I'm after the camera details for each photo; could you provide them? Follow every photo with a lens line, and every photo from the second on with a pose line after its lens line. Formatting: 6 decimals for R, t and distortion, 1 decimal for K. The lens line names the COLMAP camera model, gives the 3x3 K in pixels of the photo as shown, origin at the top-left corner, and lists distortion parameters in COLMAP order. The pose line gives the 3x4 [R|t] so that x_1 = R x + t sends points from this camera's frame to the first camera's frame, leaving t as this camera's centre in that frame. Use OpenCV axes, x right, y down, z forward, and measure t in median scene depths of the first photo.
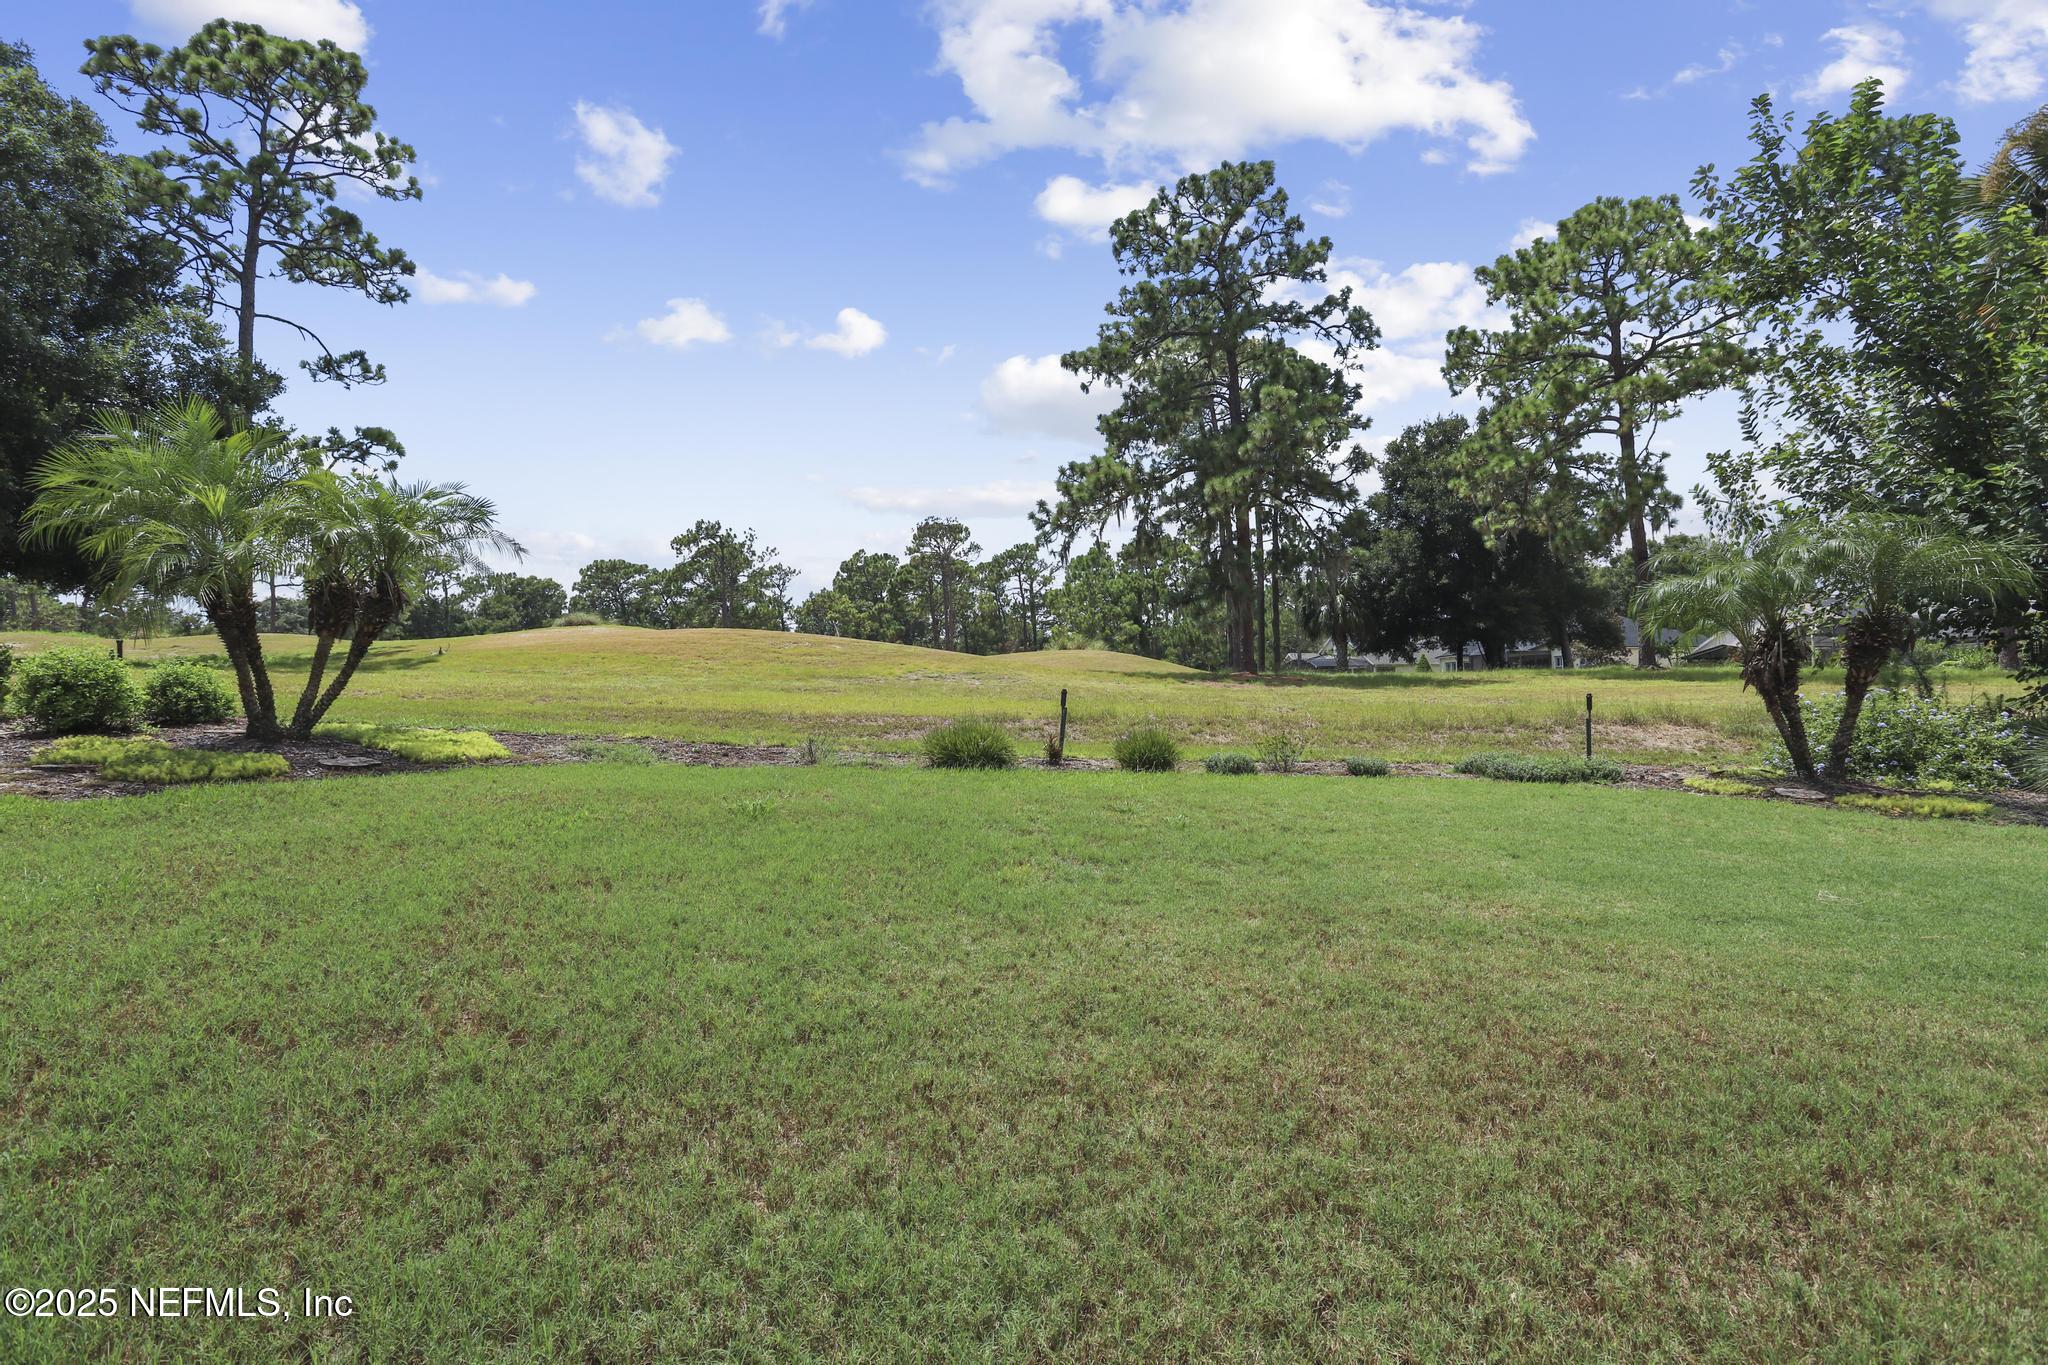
lens RADIAL K [[1011.9, 0, 1031.9], [0, 1011.9, 670.3], [0, 0, 1]] dist [-0.050316, 0.024395]
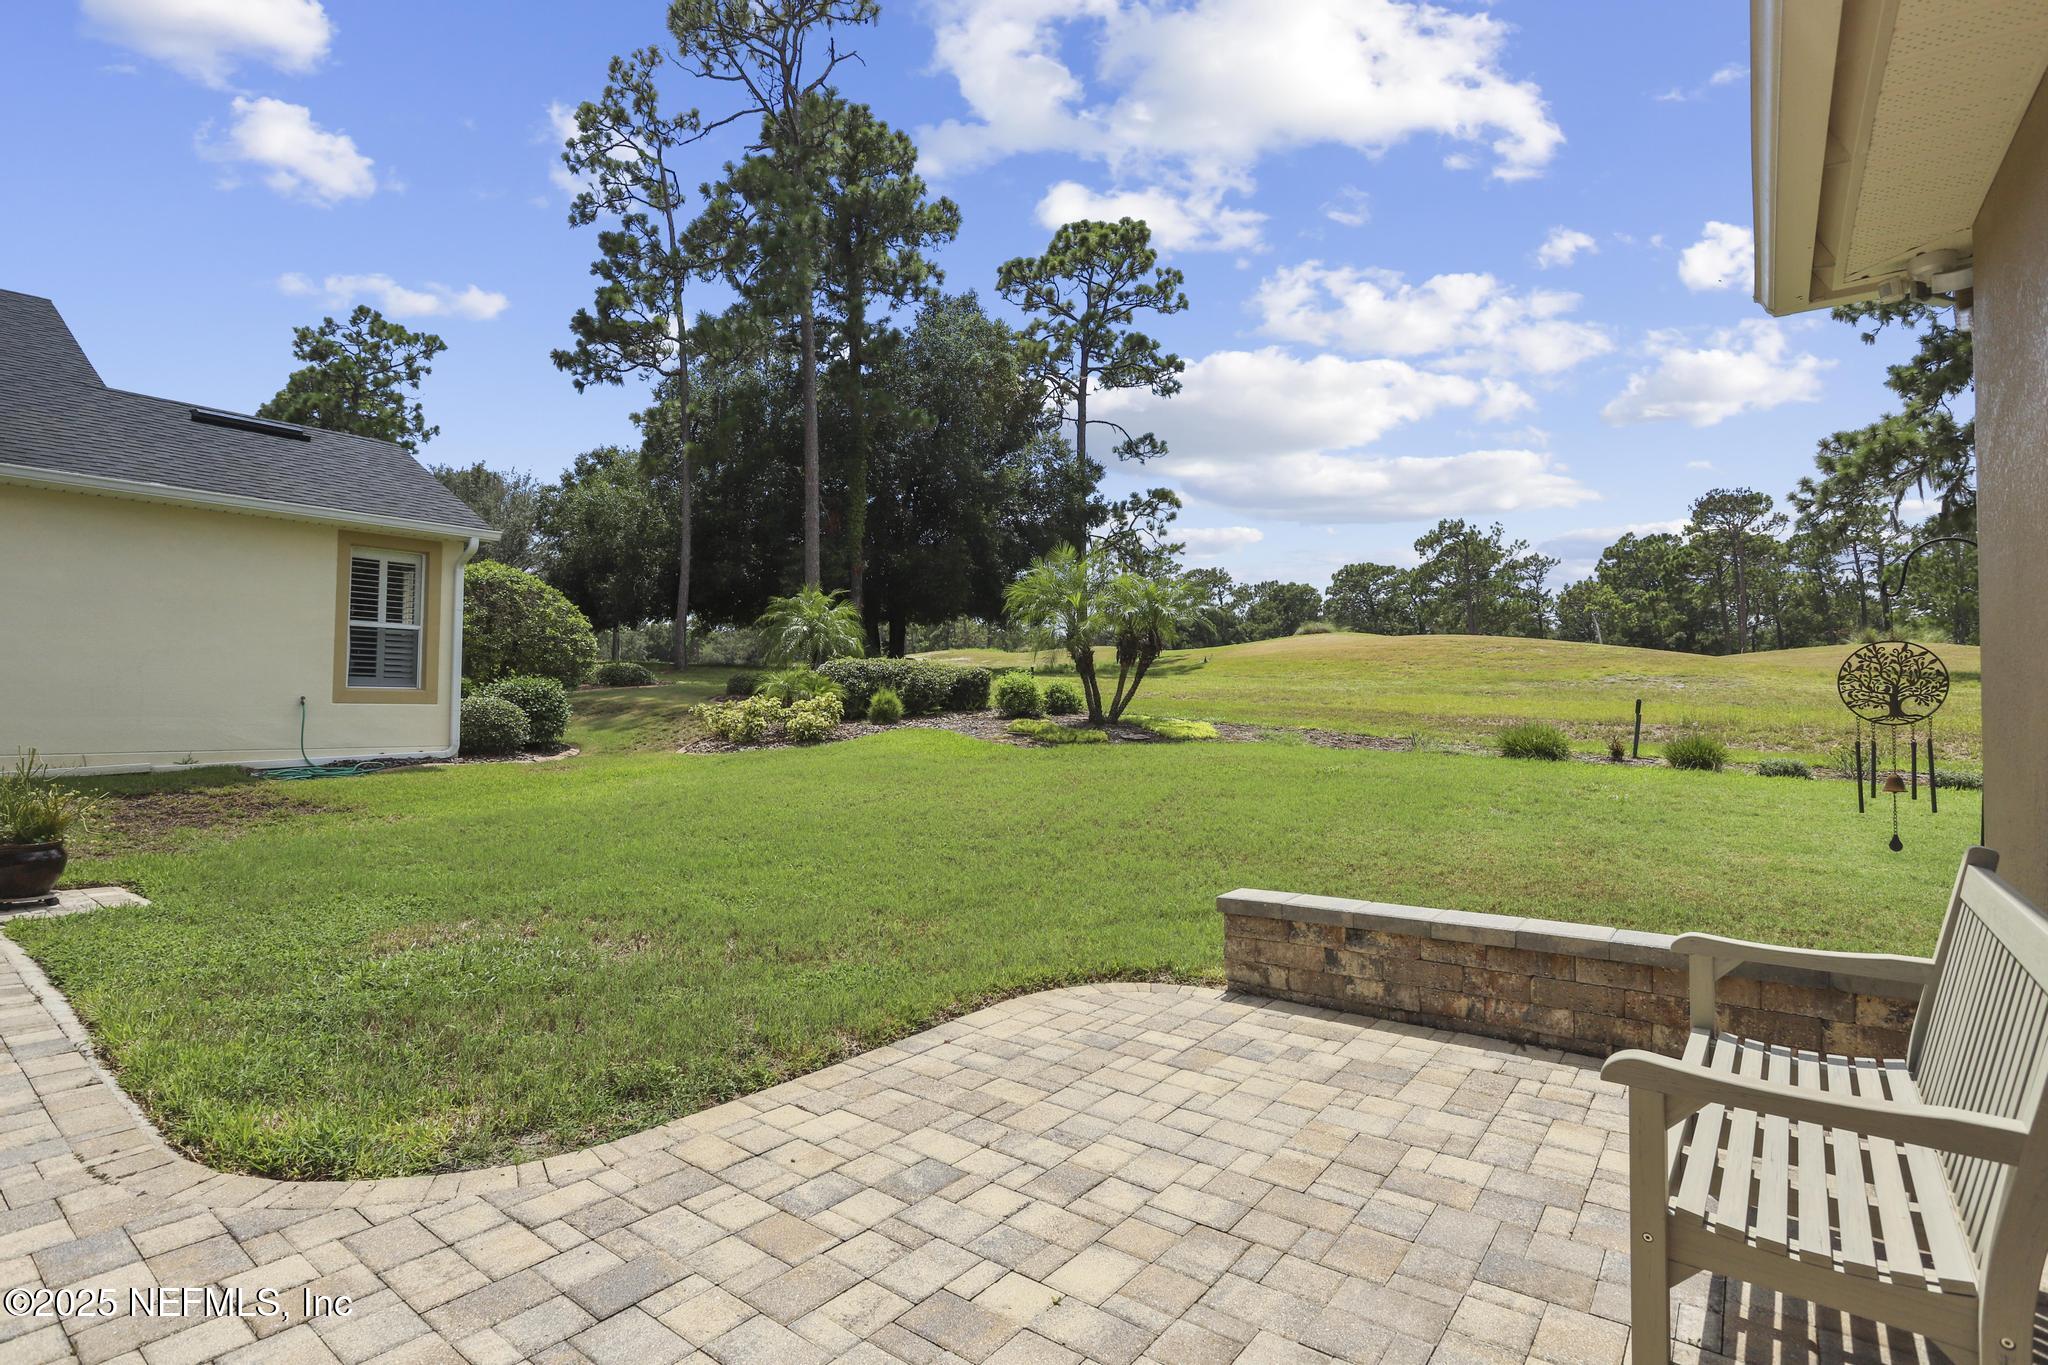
lens RADIAL K [[1011.9, 0, 1031.9], [0, 1011.9, 670.3], [0, 0, 1]] dist [-0.050316, 0.024395]
pose [[0.752157, -0.004288, -0.658970, 0.096661], [0.006451, 0.999979, 0.000856, -0.007865], [0.658952, -0.004894, 0.752169, -0.127778]]
